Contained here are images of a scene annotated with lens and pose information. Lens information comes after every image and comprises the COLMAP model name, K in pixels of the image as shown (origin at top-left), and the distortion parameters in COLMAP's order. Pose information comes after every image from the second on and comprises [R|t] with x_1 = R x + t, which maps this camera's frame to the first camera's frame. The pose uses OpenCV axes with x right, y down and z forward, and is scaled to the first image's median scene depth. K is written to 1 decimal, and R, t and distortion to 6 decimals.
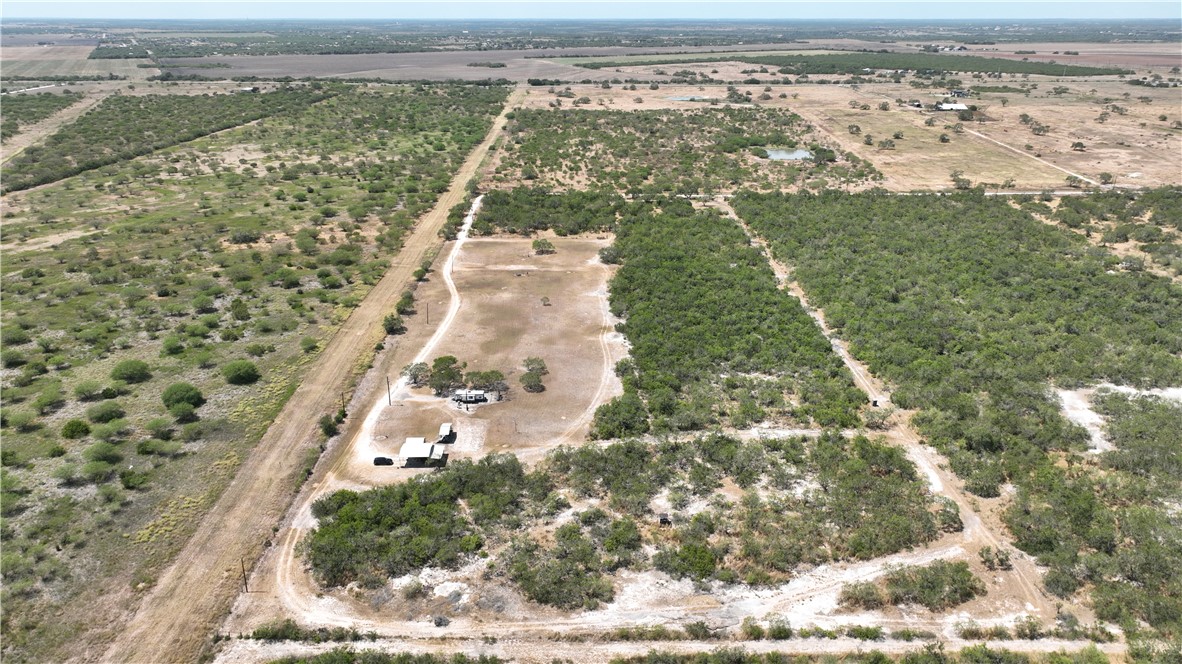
lens RADIAL K [[815.7, 0, 591.0], [0, 815.7, 332.0], [0, 0, 1]] dist [0.005362, 0.001088]
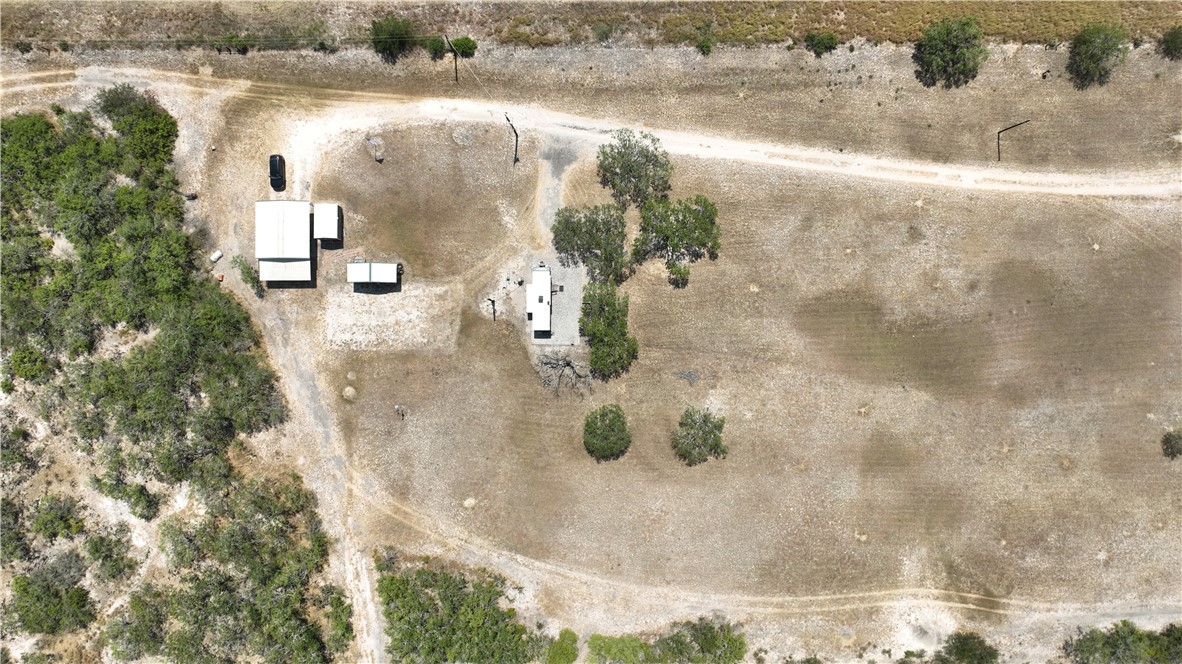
lens RADIAL K [[828.9, 0, 591.0], [0, 828.9, 332.0], [0, 0, 1]] dist [0.009971, 0.005668]
pose [[-0.017917, 0.999684, -0.017620, -0.158946], [-0.359577, 0.010001, 0.933062, -0.473797], [0.932943, 0.023053, 0.359284, 1.107826]]
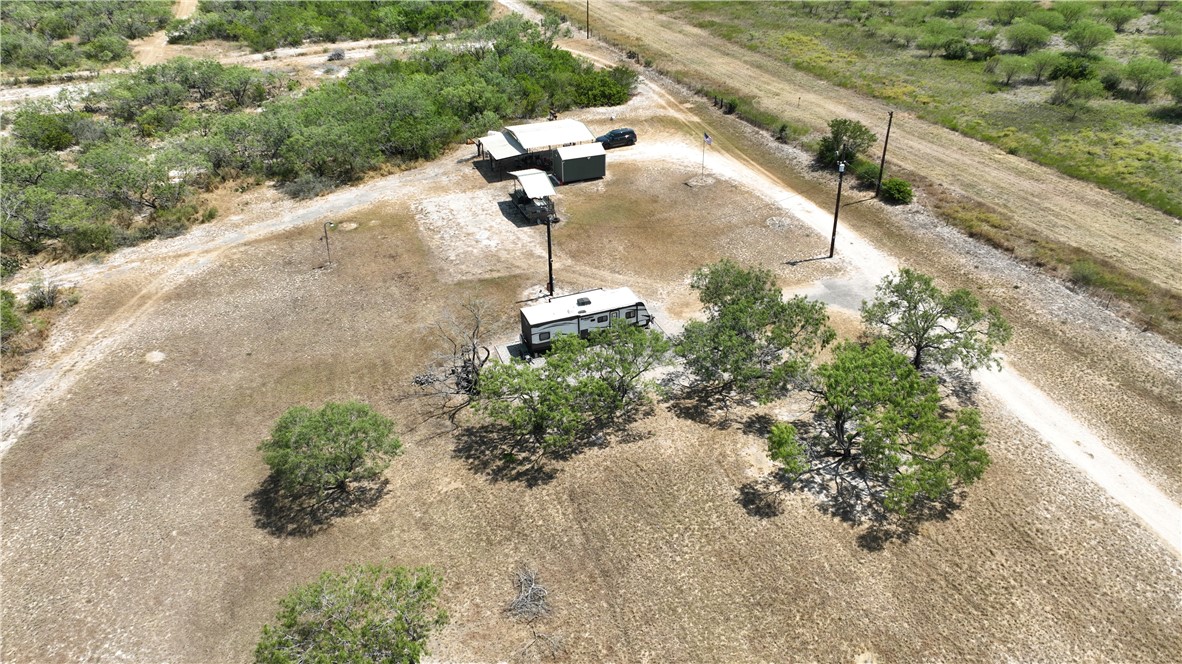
lens RADIAL K [[828.9, 0, 591.0], [0, 828.9, 332.0], [0, 0, 1]] dist [0.009971, 0.005668]
pose [[-0.938551, 0.177720, -0.295867, -0.104000], [-0.127054, 0.619135, 0.774938, -0.131805], [0.320903, 0.764910, -0.558510, 1.464671]]
